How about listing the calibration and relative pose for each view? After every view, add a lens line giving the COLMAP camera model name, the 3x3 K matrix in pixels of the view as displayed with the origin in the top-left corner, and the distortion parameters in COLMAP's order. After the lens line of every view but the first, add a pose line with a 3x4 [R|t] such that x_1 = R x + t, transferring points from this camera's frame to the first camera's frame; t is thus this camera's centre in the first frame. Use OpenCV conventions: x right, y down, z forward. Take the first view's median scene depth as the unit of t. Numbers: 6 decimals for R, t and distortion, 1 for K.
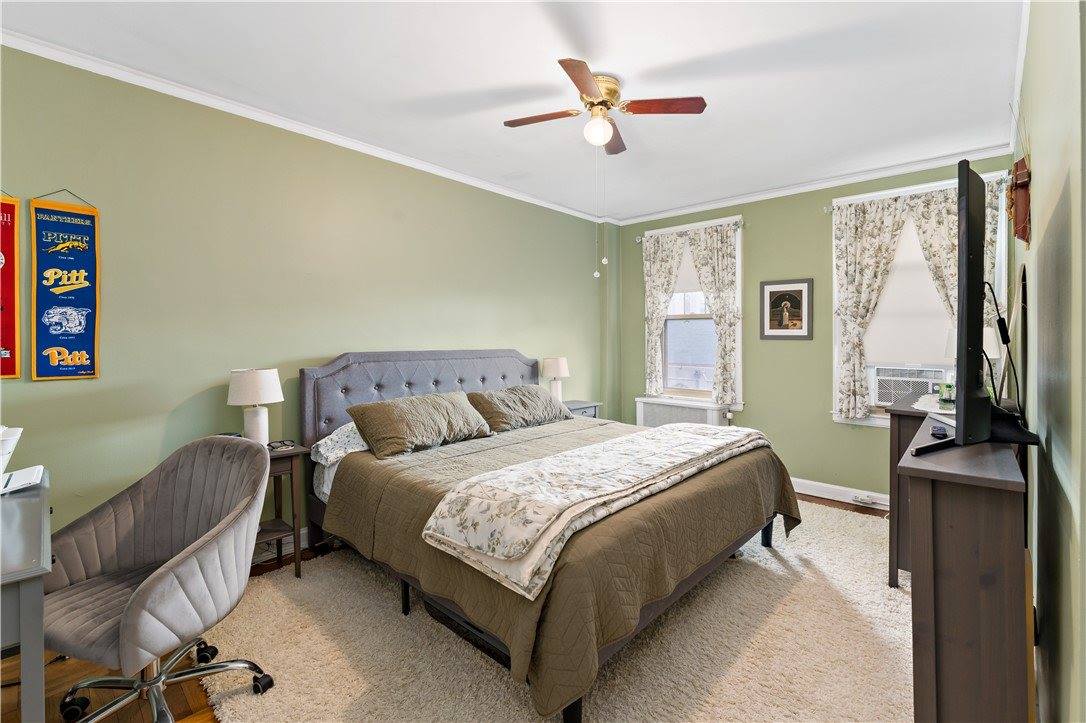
lens RADIAL K [[477.8, 0, 551.9], [0, 477.8, 337.8], [0, 0, 1]] dist [0.001472, -0.000784]
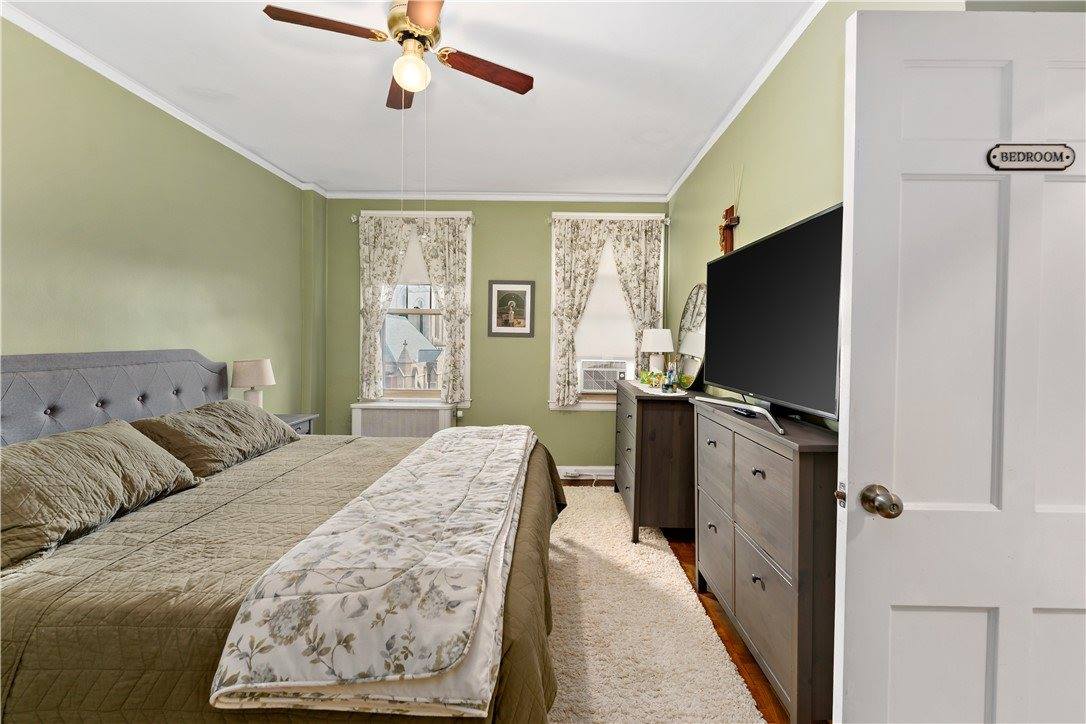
lens RADIAL K [[477.8, 0, 548.9], [0, 477.8, 337.6], [0, 0, 1]] dist [0.001472, -0.000784]
pose [[0.741493, 0.003119, 0.670953, -0.194394], [-0.009456, 0.999938, 0.005801, -0.001479], [-0.670894, -0.010646, 0.741477, 0.191766]]
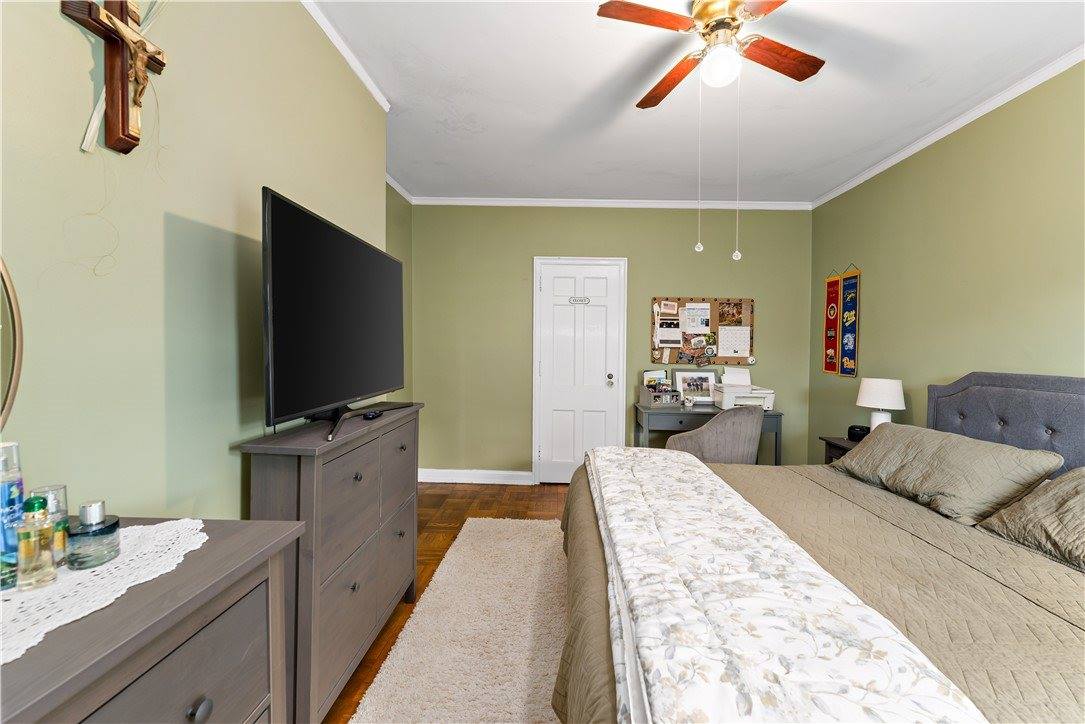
lens RADIAL K [[477.4, 0, 541.3], [0, 477.4, 359.2], [0, 0, 1]] dist [0.001472, -0.000784]
pose [[-0.752094, 0.011393, -0.658957, 0.605110], [-0.006269, 0.999682, 0.024439, -0.005519], [0.659026, 0.022512, -0.751783, 1.030387]]
